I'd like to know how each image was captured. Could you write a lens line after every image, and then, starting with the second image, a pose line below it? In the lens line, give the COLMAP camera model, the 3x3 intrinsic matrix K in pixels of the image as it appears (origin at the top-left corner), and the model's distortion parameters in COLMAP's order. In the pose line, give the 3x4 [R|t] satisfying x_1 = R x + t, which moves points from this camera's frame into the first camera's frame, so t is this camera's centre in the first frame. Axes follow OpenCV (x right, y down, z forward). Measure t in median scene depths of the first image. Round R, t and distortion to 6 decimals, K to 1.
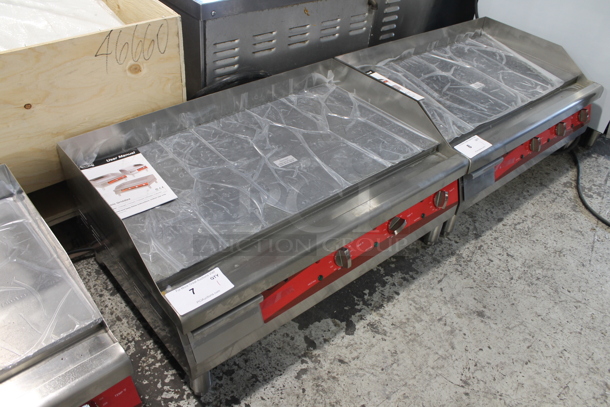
lens RADIAL K [[507.7, 0, 298.7], [0, 507.7, 203.2], [0, 0, 1]] dist [-0.165816, 0.126460]
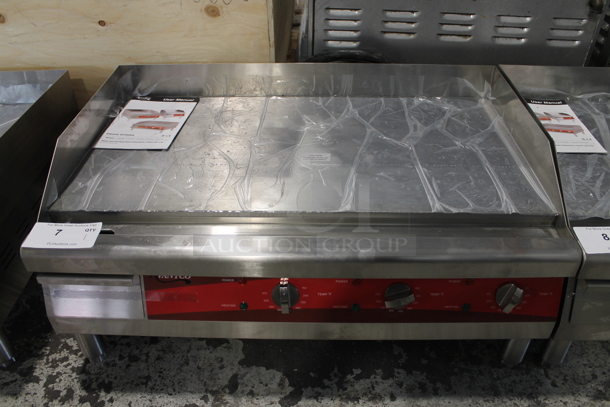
lens RADIAL K [[507.7, 0, 308.6], [0, 507.7, 202.2], [0, 0, 1]] dist [-0.165816, 0.126460]
pose [[0.753424, 0.340681, -0.562396, 0.427325], [-0.372645, 0.925922, 0.061673, -0.064595], [0.541746, 0.163108, 0.824565, 0.387082]]
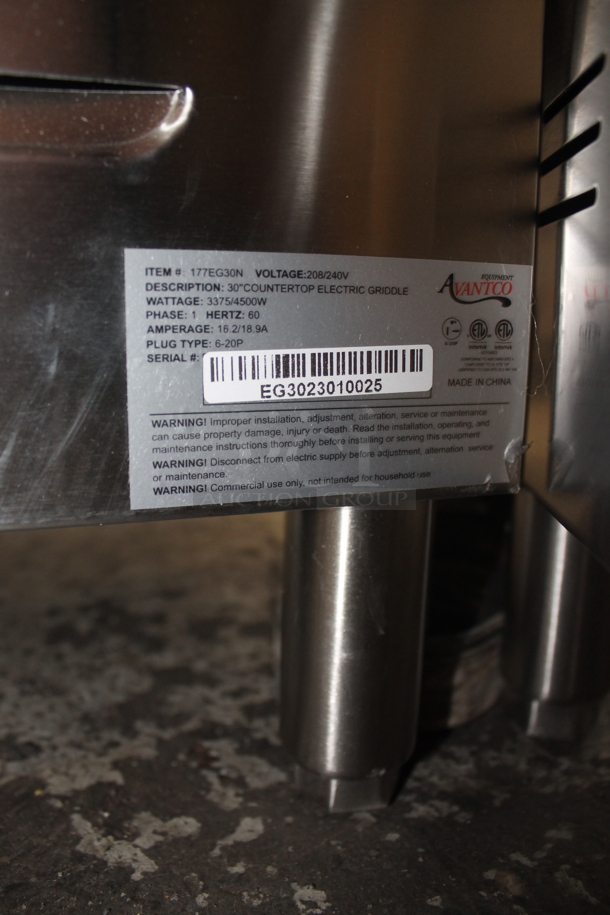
lens RADIAL K [[761.5, 0, 304.8], [0, 761.5, 457.9], [0, 0, 1]] dist [-0.165816, 0.126460]
pose [[-0.707676, -0.198899, 0.677963, -0.364637], [0.400068, 0.678102, 0.616541, 0.157413], [-0.582357, 0.707543, -0.400304, 0.881121]]
